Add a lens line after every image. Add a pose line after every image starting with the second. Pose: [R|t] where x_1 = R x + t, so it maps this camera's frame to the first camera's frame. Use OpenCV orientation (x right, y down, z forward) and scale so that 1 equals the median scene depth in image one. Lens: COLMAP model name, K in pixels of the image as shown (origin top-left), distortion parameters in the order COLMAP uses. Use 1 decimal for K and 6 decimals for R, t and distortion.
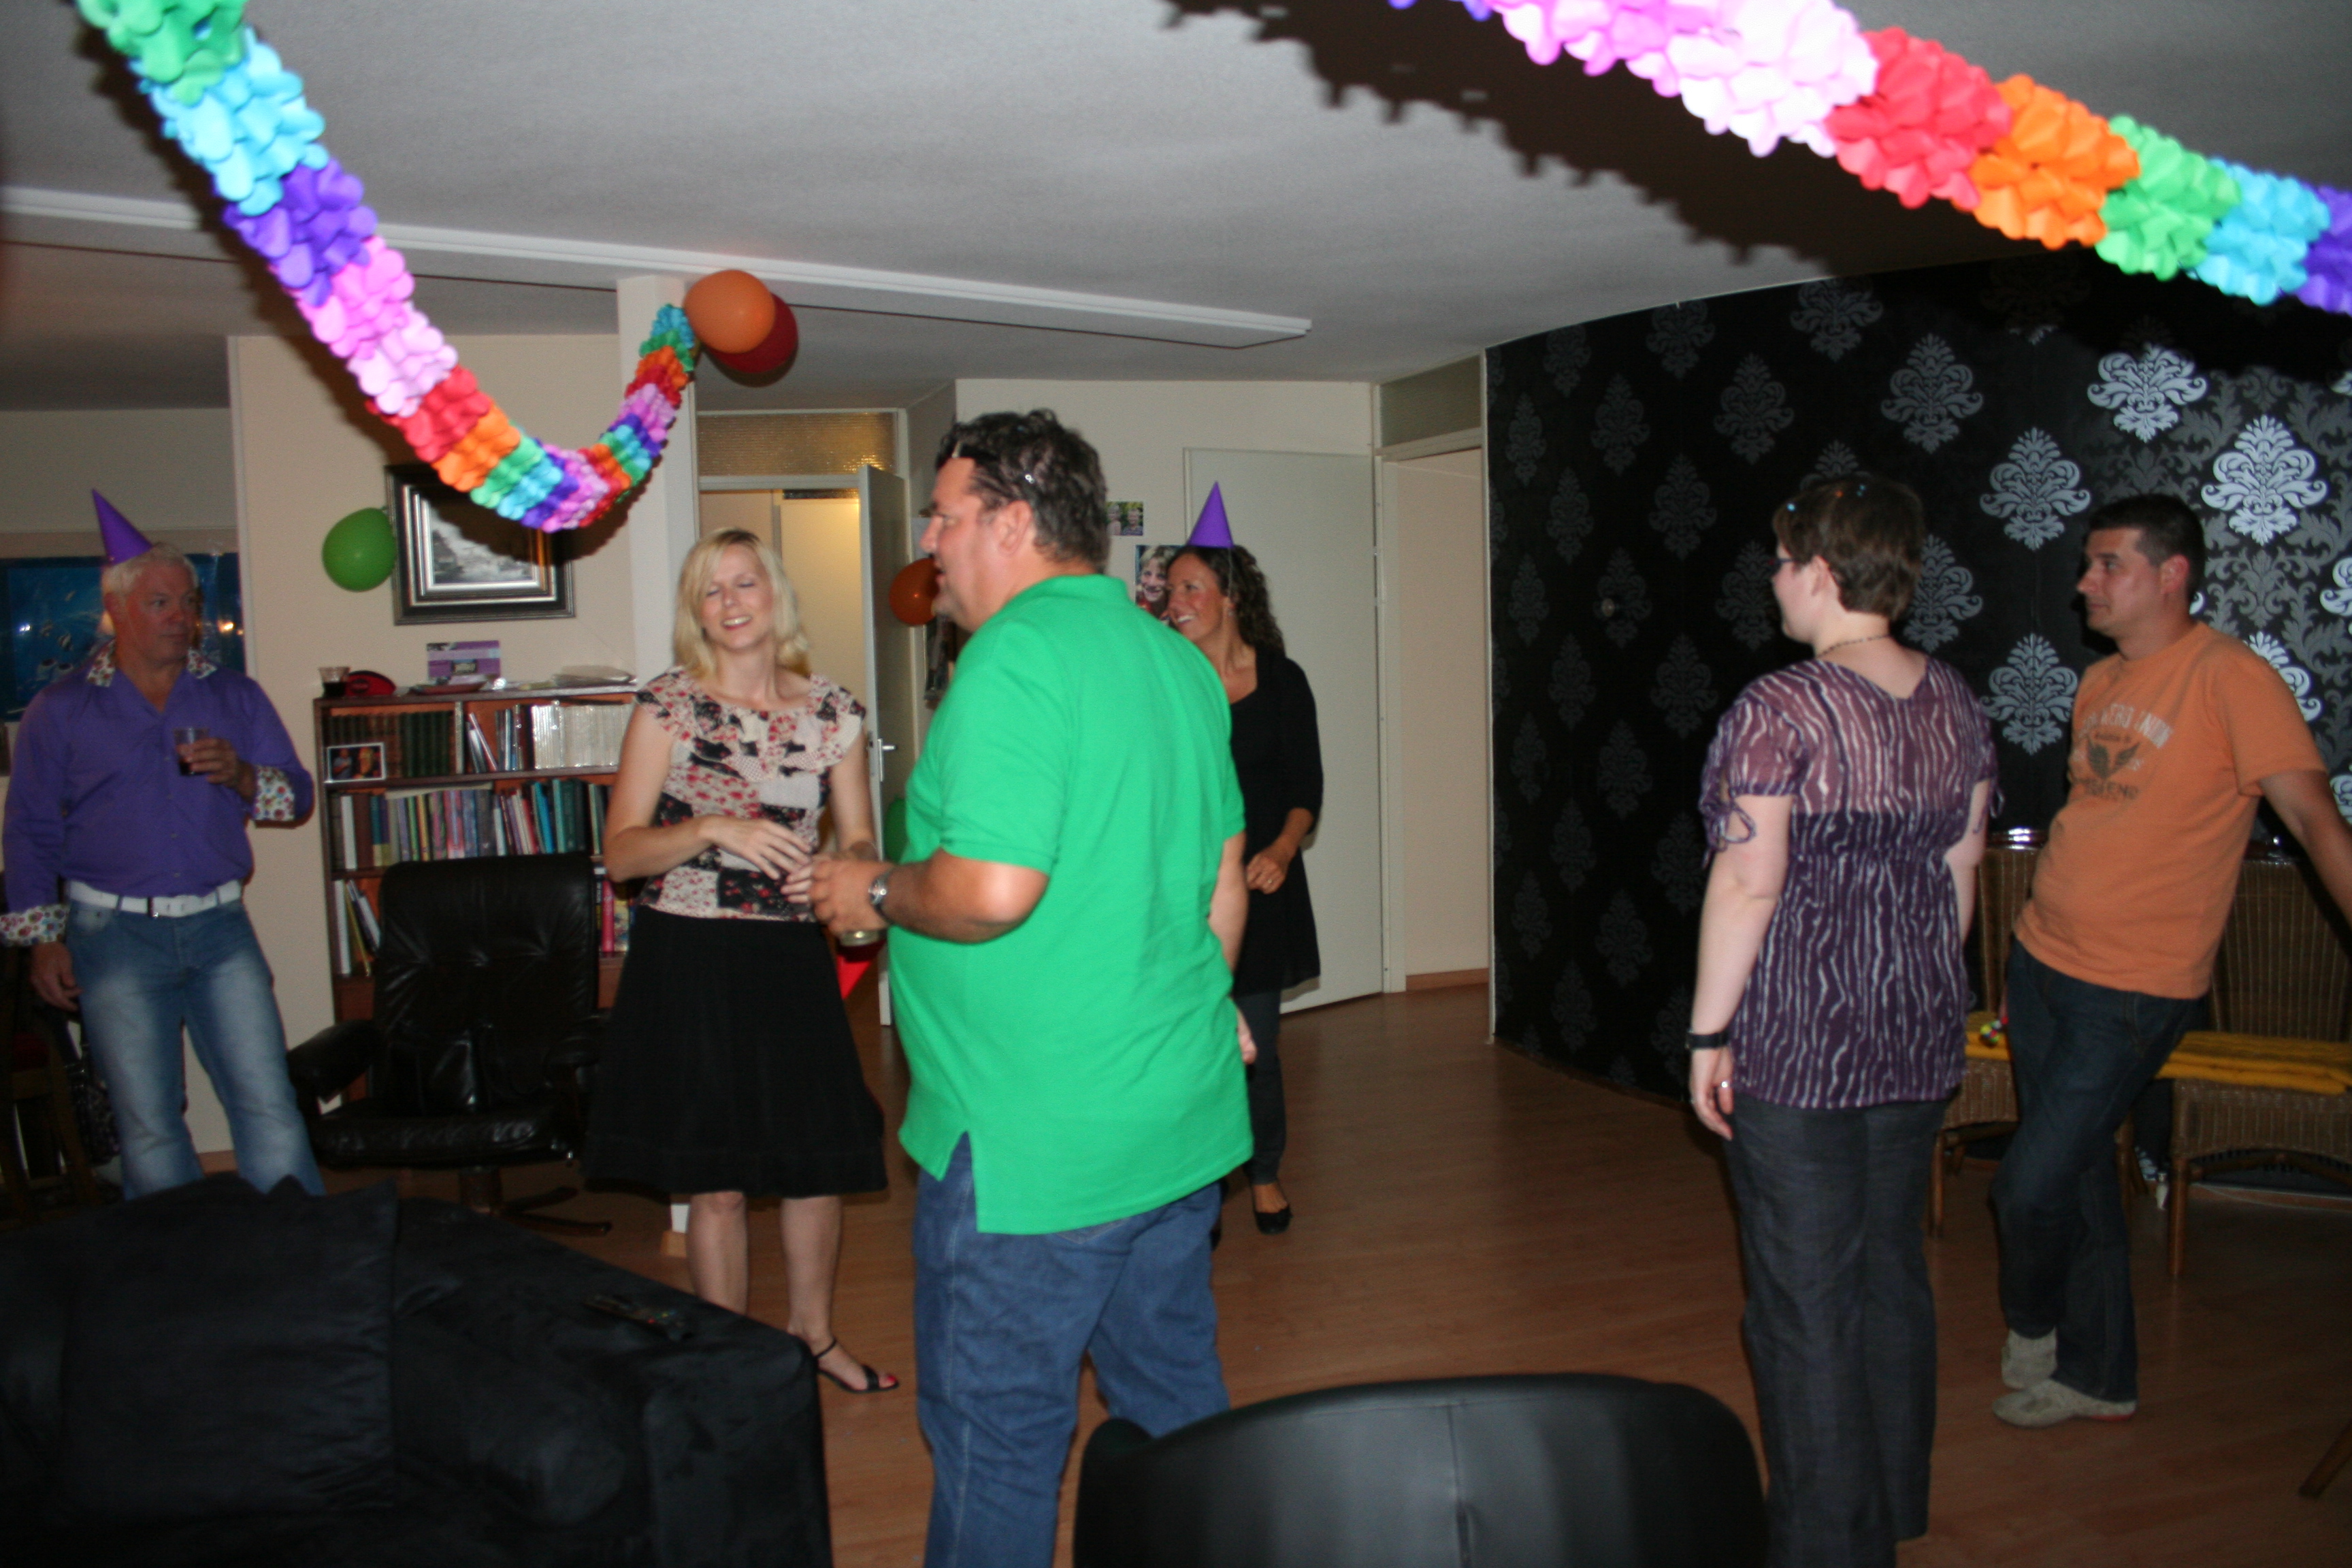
lens RADIAL K [[1985.1, 0, 1176.0], [0, 1985.1, 784.0], [0, 0, 1]] dist [-0.139020, -0.001886]
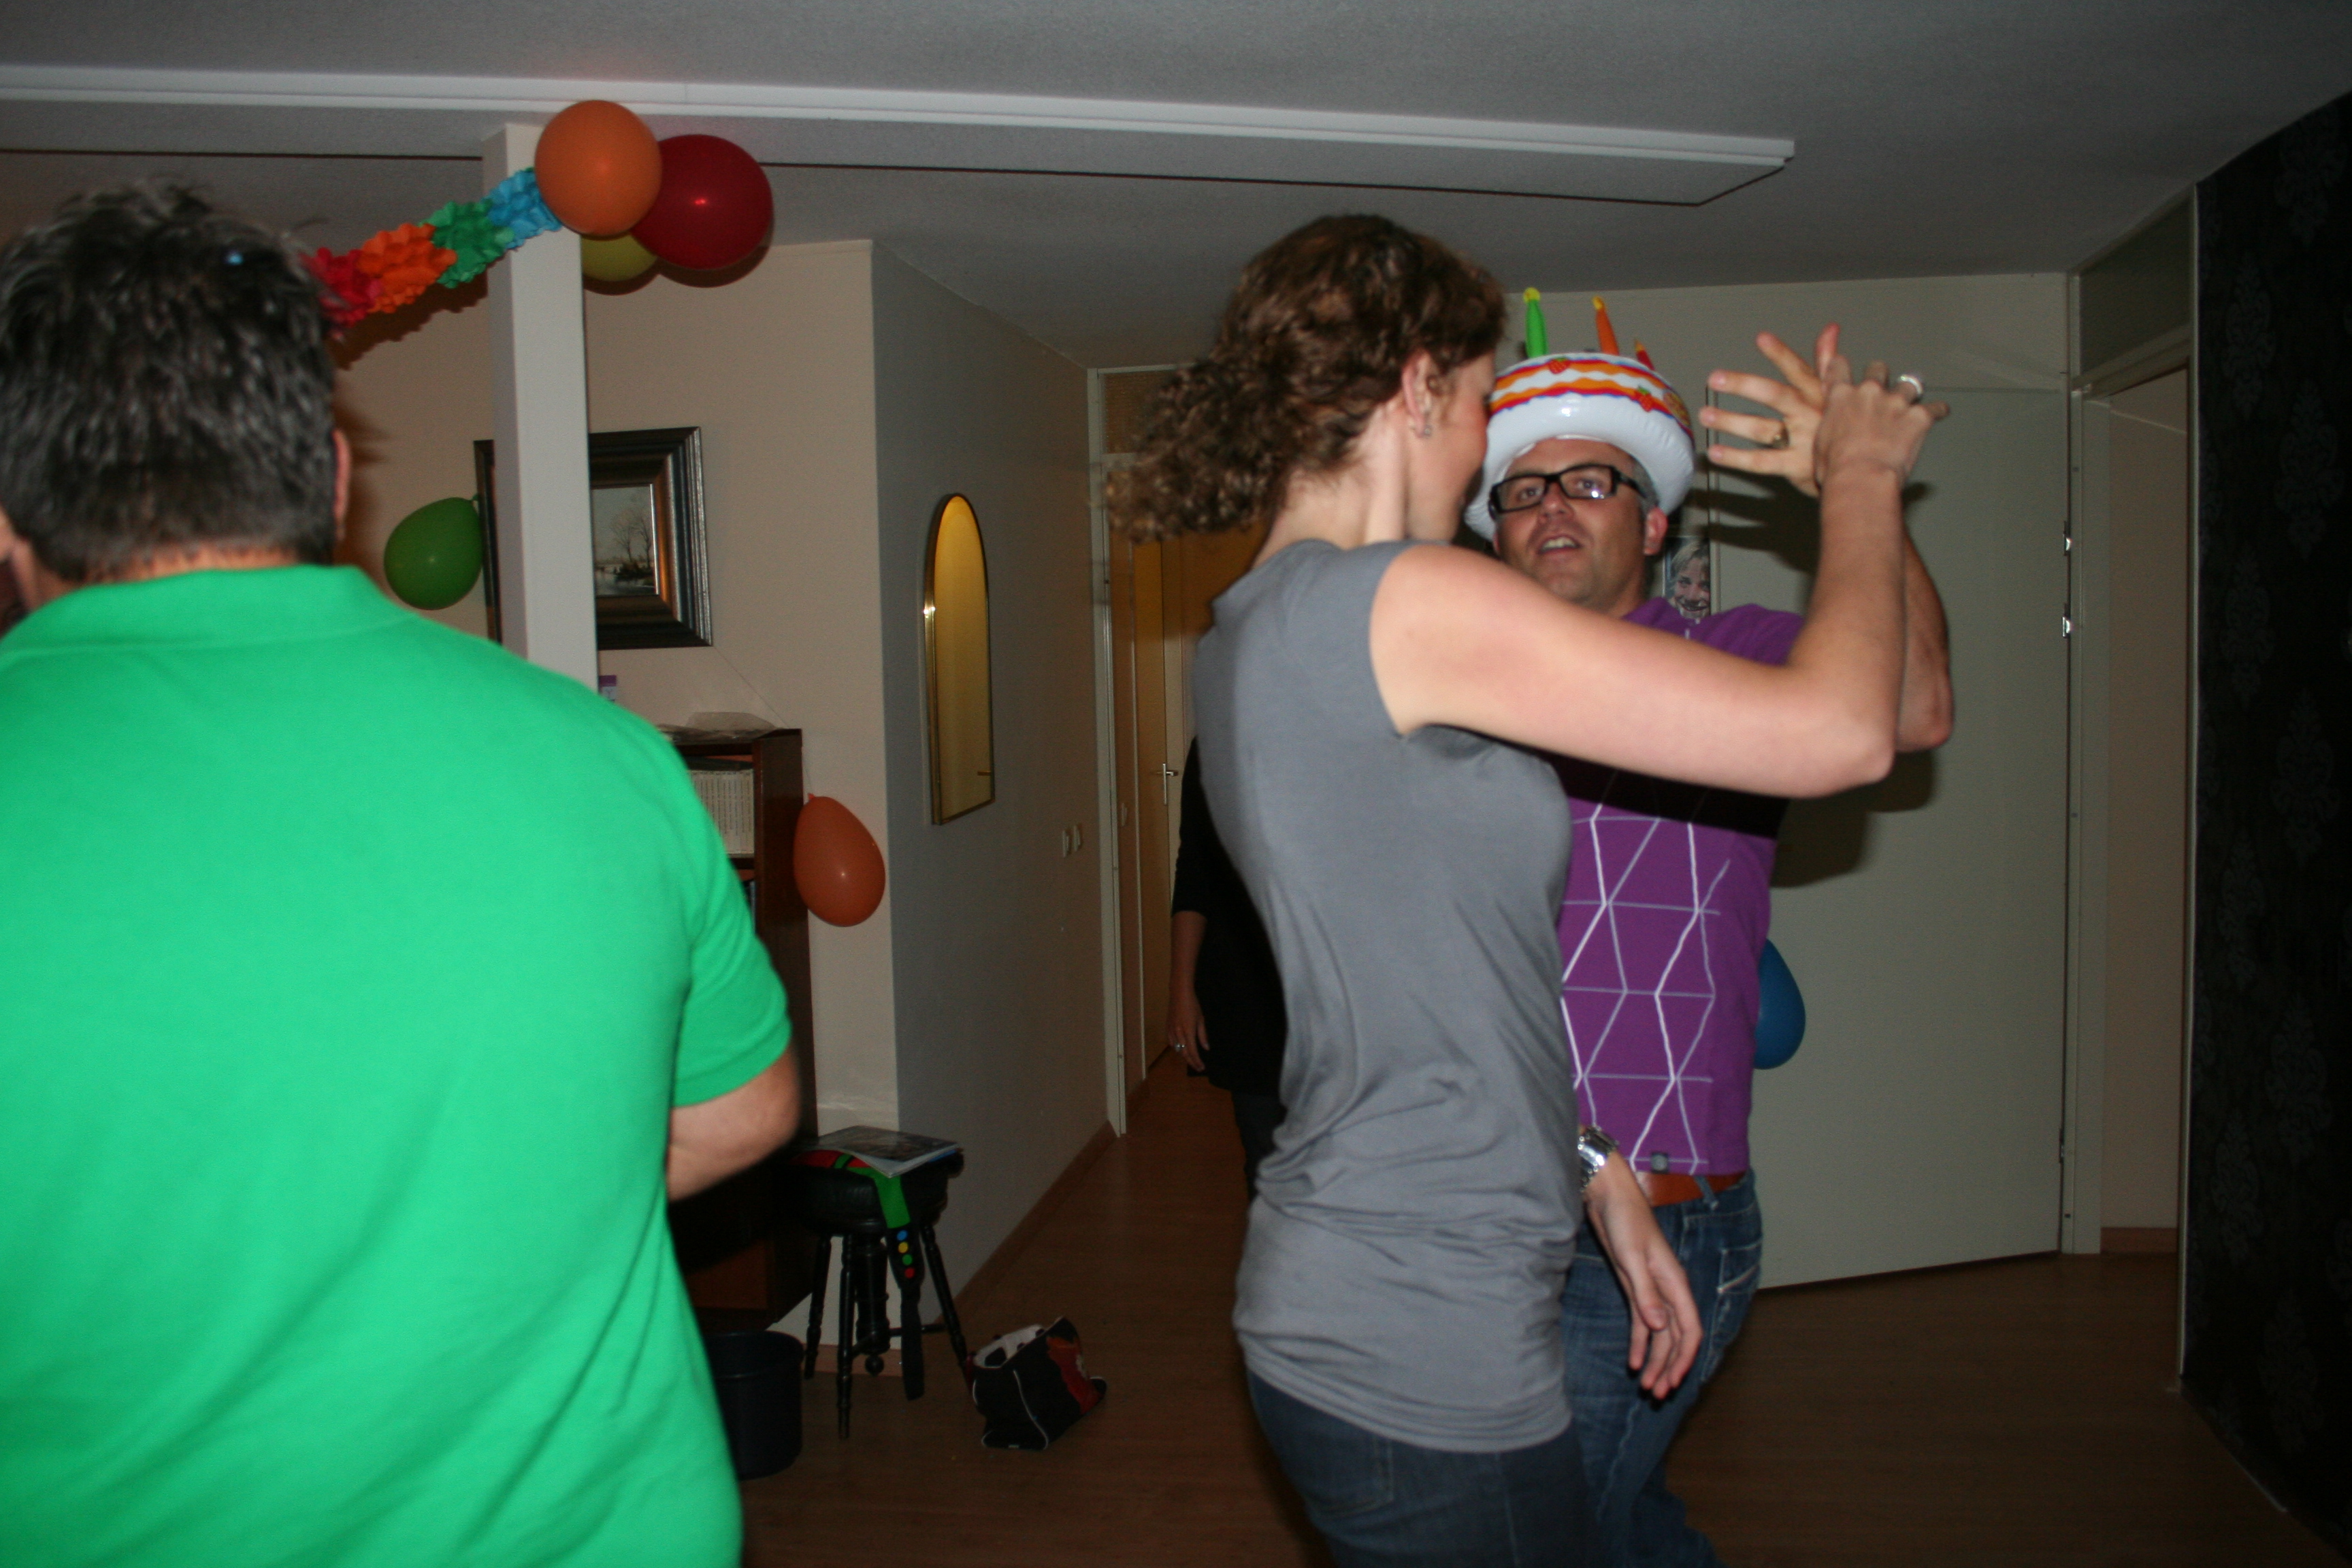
lens RADIAL K [[2110.9, 0, 1170.4], [0, 2110.9, 787.4], [0, 0, 1]] dist [-0.138859, 0.115366]
pose [[0.886758, 0.037234, -0.460733, 0.190788], [-0.041070, 0.999155, 0.001699, -0.039306], [0.460407, 0.017416, 0.887537, 0.378469]]
